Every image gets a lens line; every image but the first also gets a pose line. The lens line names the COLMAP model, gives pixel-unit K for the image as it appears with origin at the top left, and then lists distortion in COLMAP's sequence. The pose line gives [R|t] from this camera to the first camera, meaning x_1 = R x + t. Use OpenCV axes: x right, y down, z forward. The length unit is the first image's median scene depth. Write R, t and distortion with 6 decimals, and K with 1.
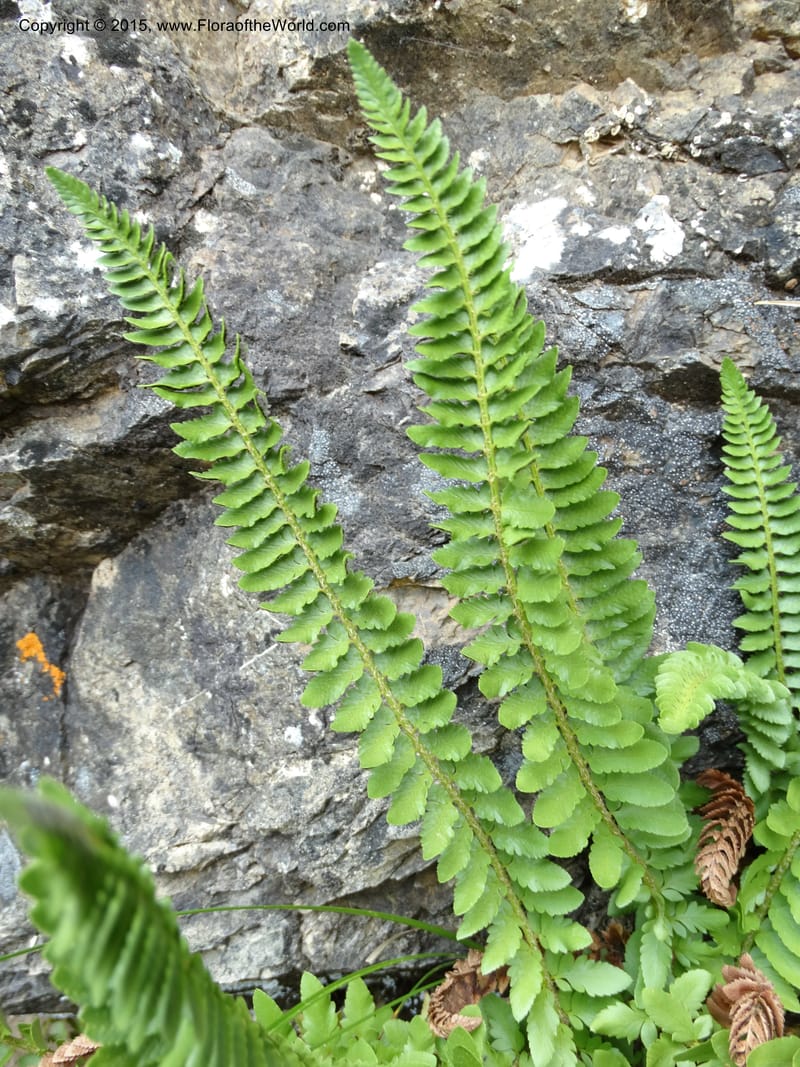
lens RADIAL K [[774.0, 0, 400.0], [0, 774.0, 533.5], [0, 0, 1]] dist [0.011583, -0.011185]
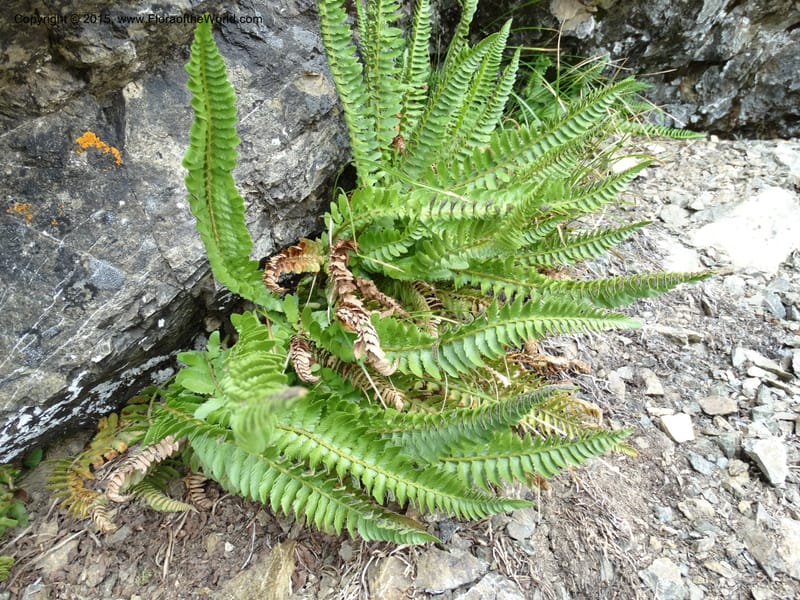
lens RADIAL K [[585.2, 0, 400.0], [0, 585.2, 300.0], [0, 0, 1]] dist [0.023306, -0.002288]
pose [[0.467954, -0.310398, 0.827450, -1.762618], [0.150374, 0.950603, 0.271553, 0.303012], [-0.870866, -0.002647, 0.491514, -0.311209]]
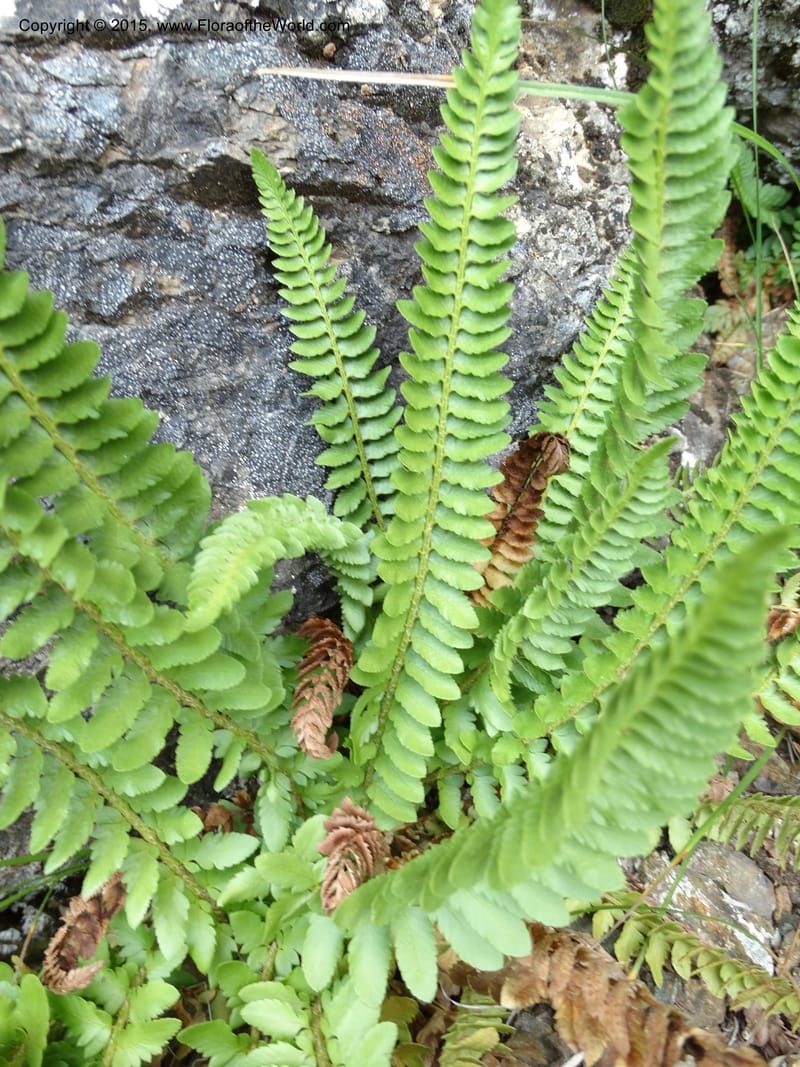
lens RADIAL K [[774.0, 0, 400.0], [0, 774.0, 533.5], [0, 0, 1]] dist [0.011583, -0.011185]
pose [[0.922117, -0.204738, 0.328302, 0.199943], [0.122875, 0.959557, 0.253283, -0.022371], [-0.366881, -0.193216, 0.909981, 0.107540]]
